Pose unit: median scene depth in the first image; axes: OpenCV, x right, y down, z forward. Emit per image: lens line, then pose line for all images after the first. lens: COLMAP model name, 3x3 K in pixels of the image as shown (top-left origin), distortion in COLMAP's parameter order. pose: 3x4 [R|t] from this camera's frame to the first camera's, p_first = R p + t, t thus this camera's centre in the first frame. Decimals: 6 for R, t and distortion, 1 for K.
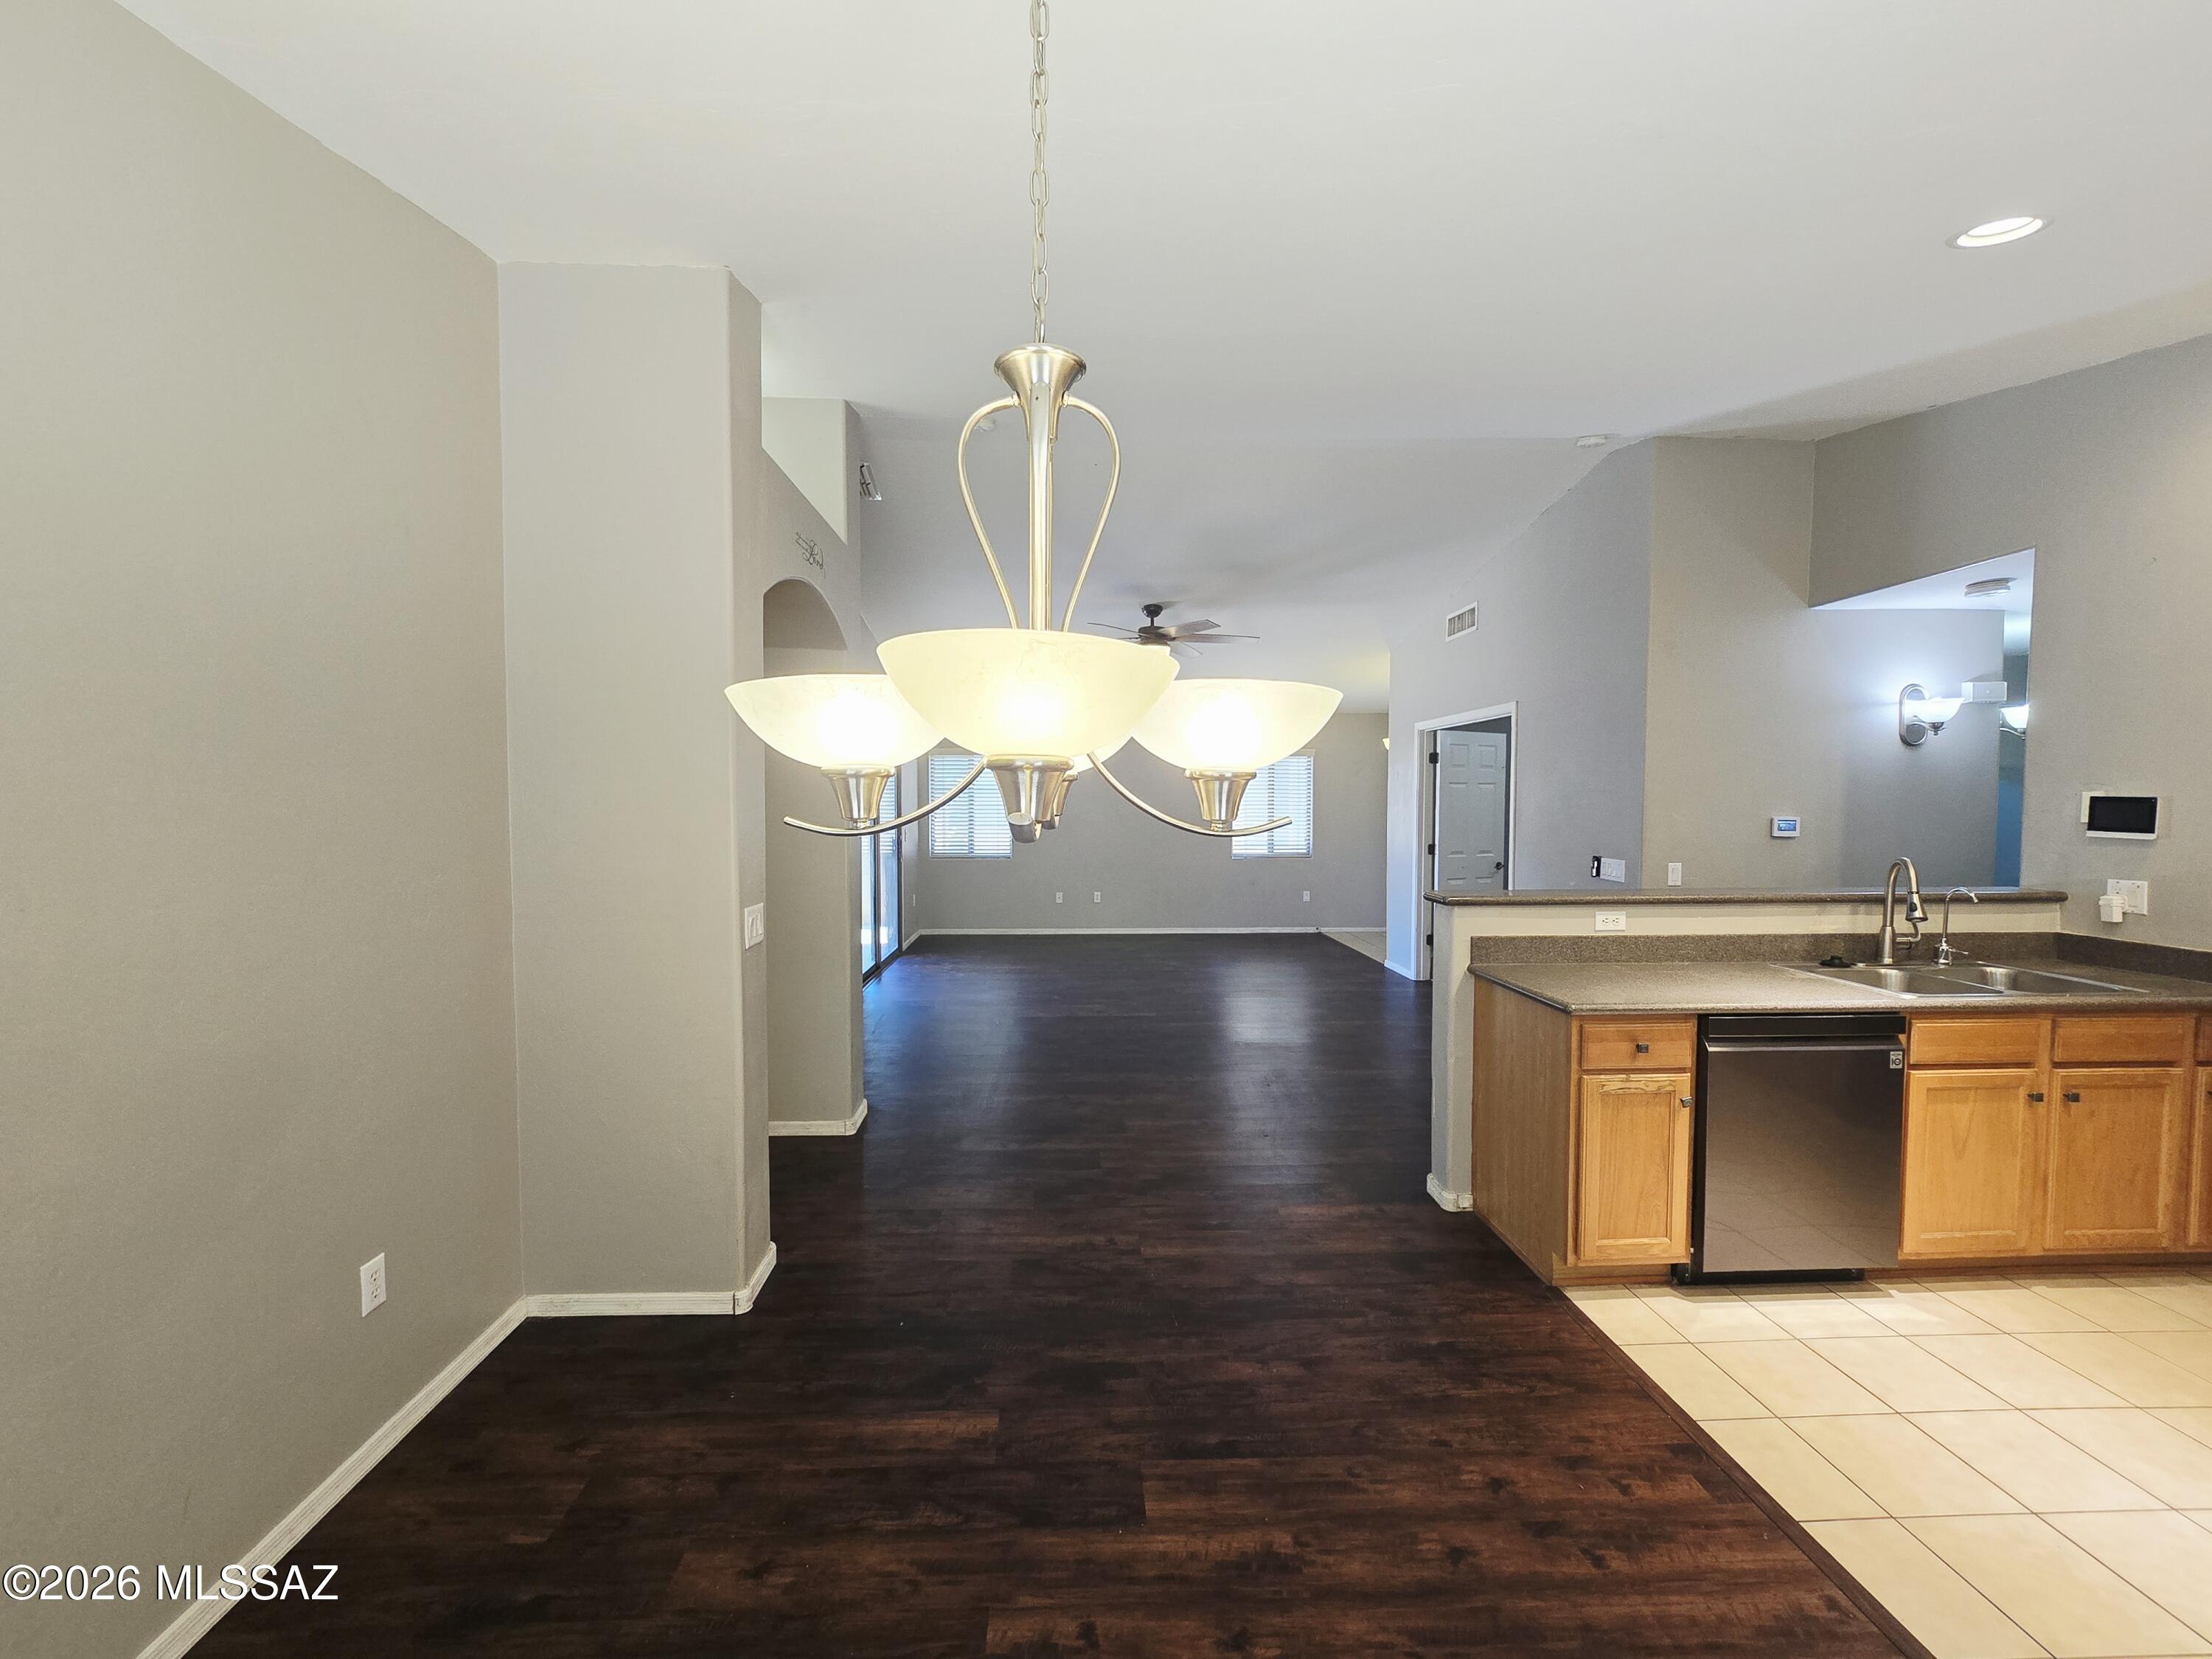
lens RADIAL K [[904.7, 0, 1097.0], [0, 904.7, 840.7], [0, 0, 1]] dist [-0.003702, 0.000584]
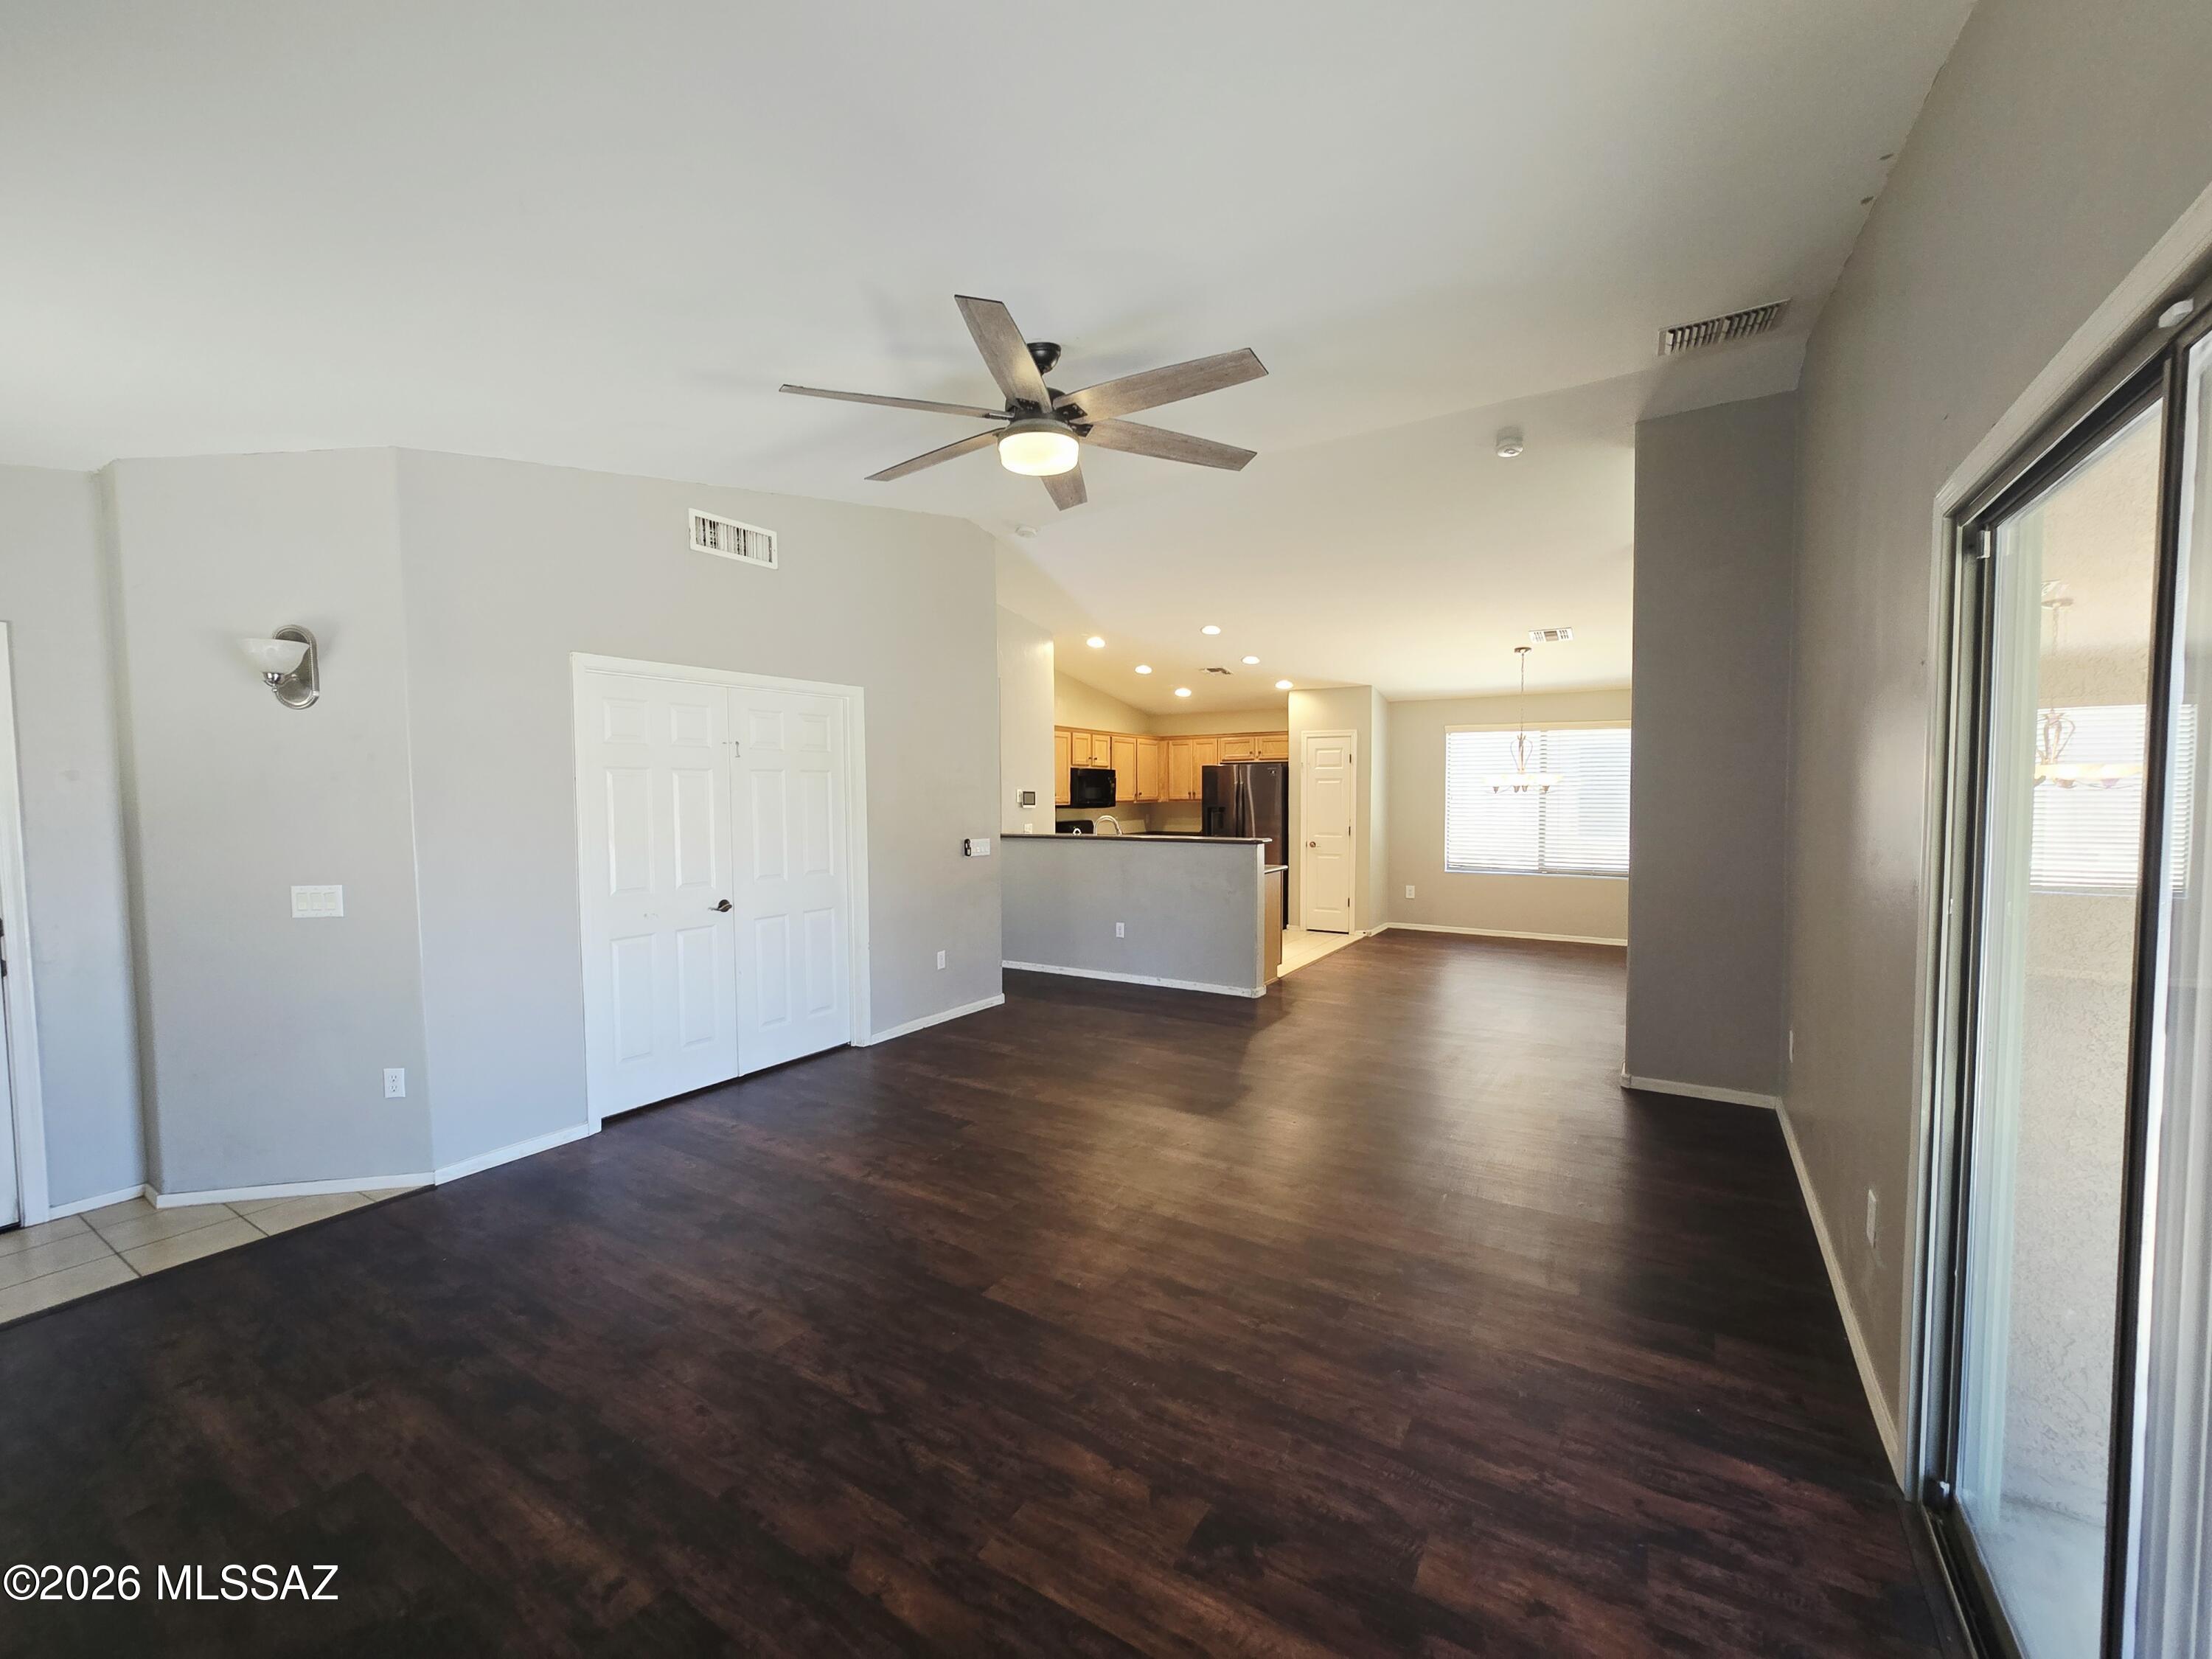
lens RADIAL K [[904.7, 0, 1097.0], [0, 904.7, 840.7], [0, 0, 1]] dist [-0.003702, 0.000584]
pose [[-0.822836, -0.025373, 0.567712, -0.545837], [0.033400, 0.995117, 0.092885, -0.164180], [-0.567297, 0.095390, -0.817970, 3.490814]]
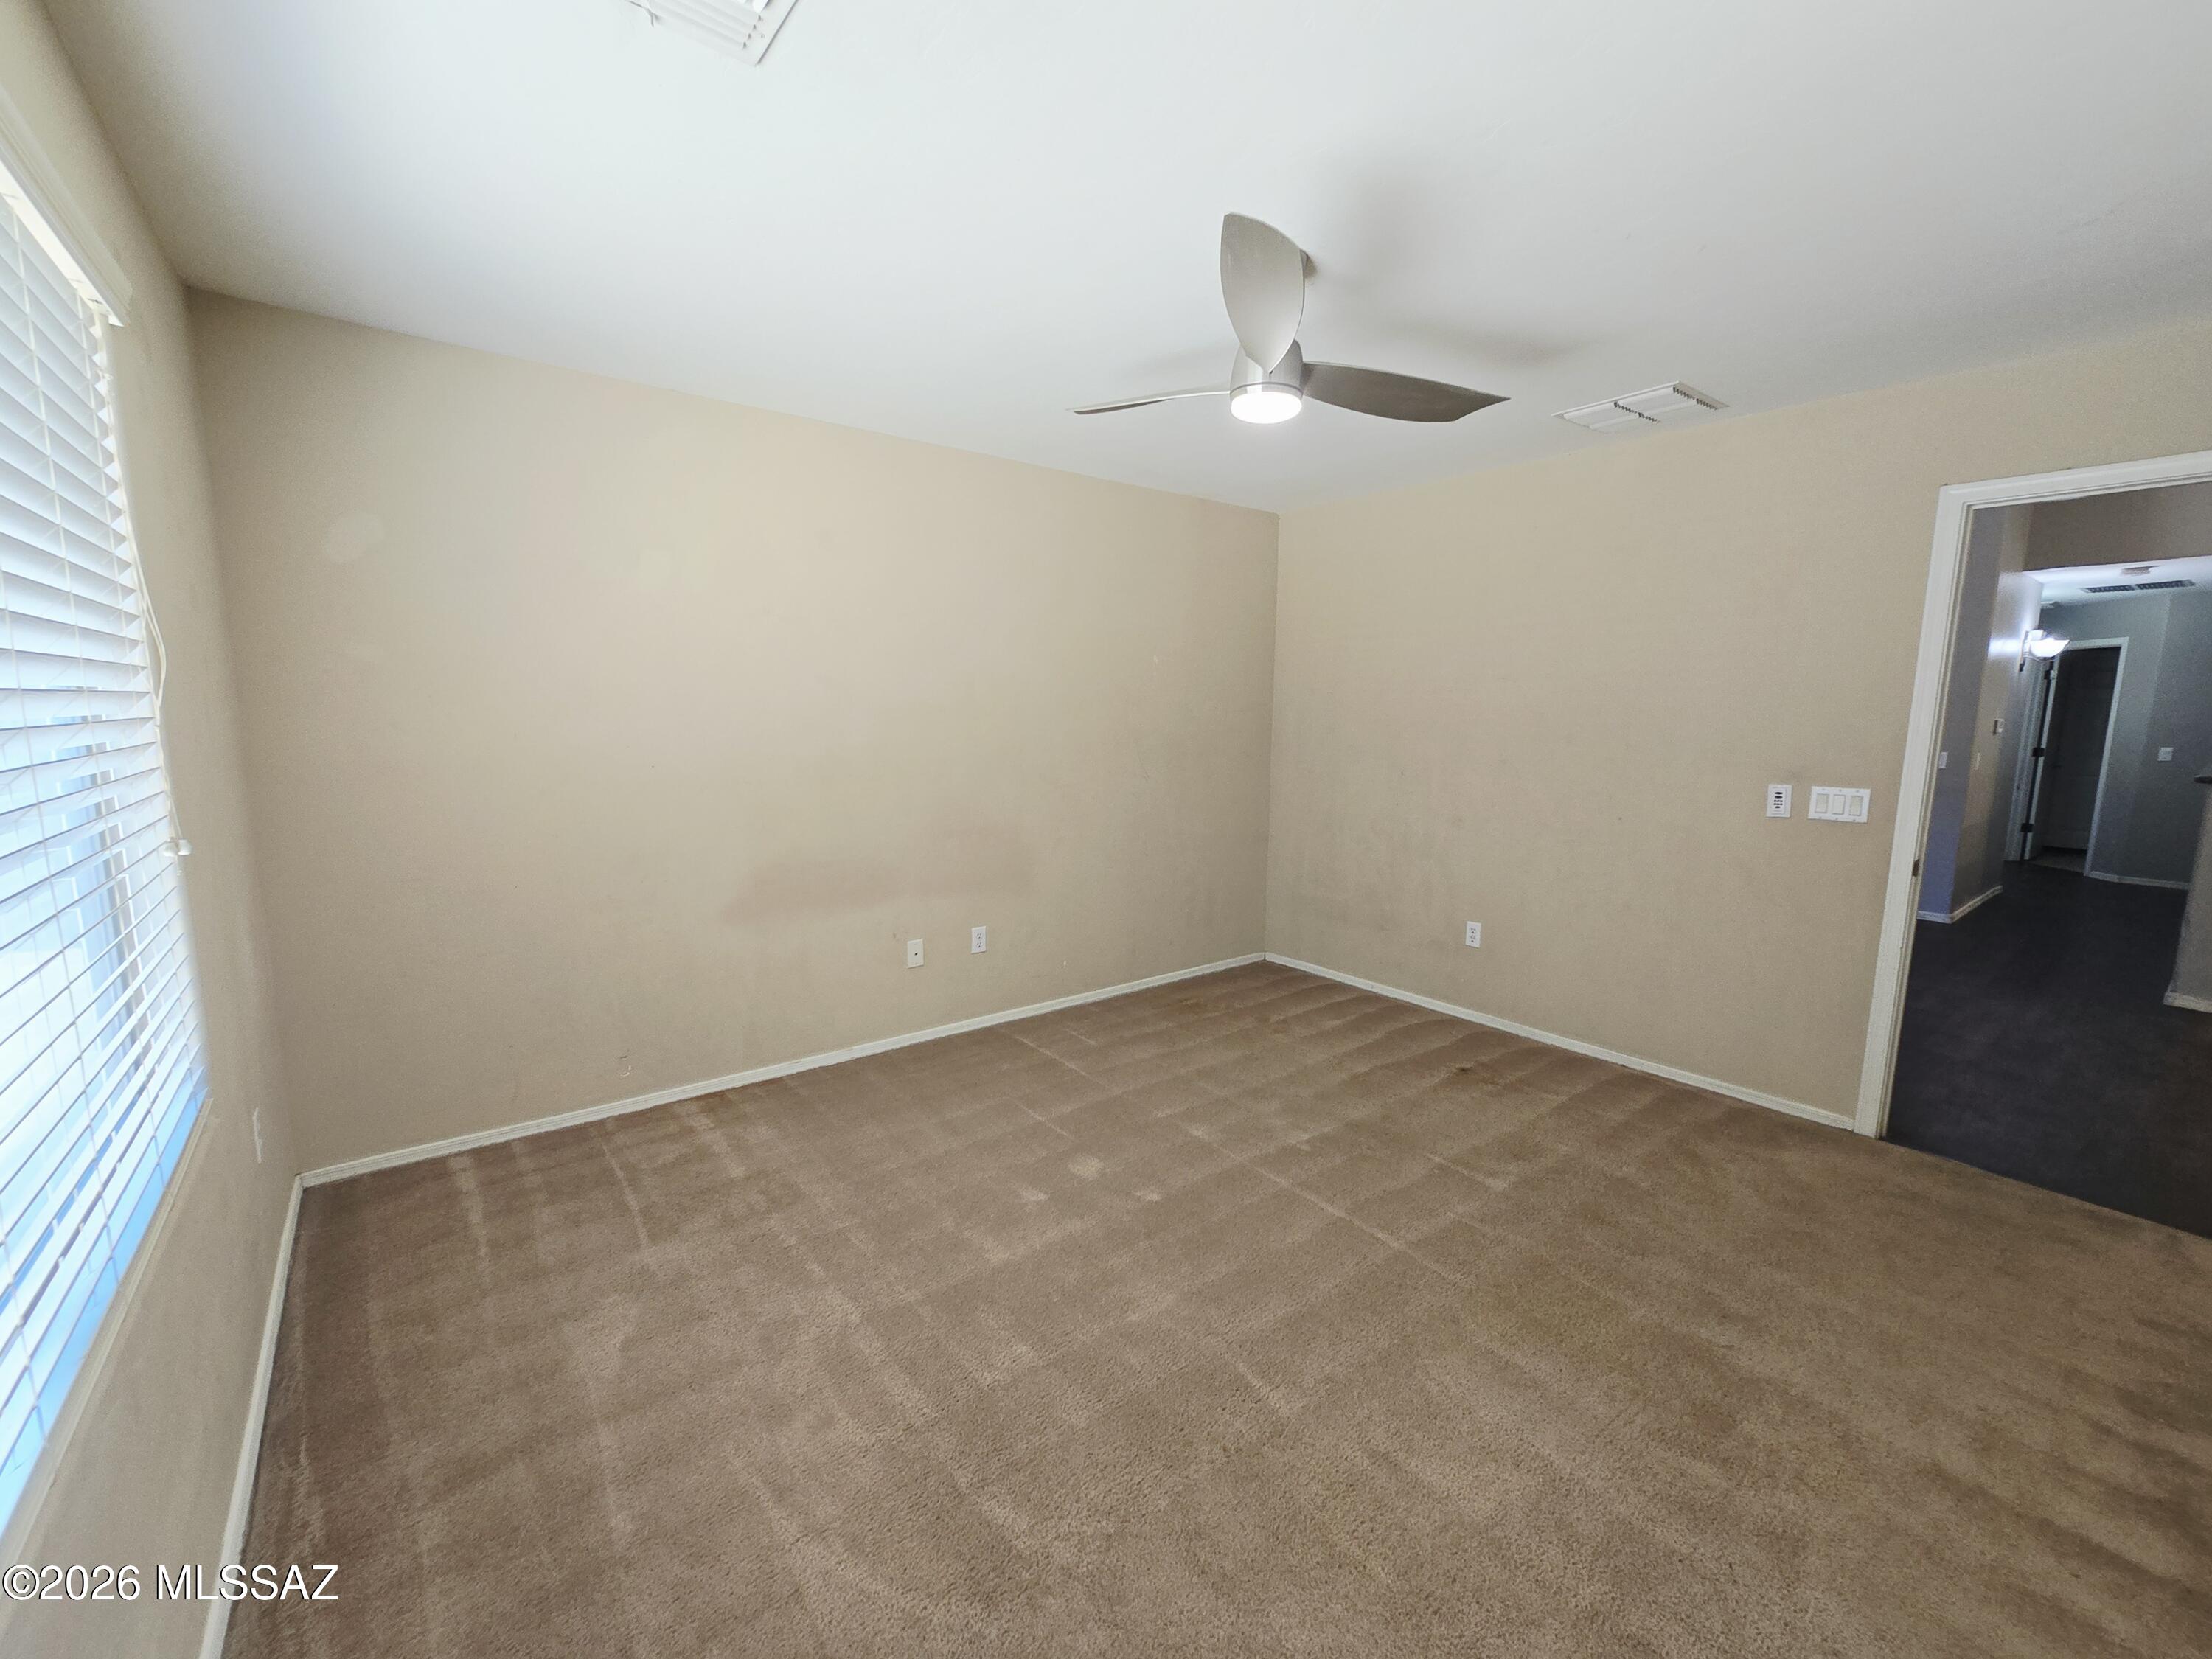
lens RADIAL K [[904.7, 0, 1097.0], [0, 904.7, 840.7], [0, 0, 1]] dist [-0.003702, 0.000584]
pose [[0.811870, -0.078670, 0.578514, -2.117332], [0.020464, 0.994106, 0.106466, -0.027500], [-0.583479, -0.074597, 0.808695, 1.120386]]
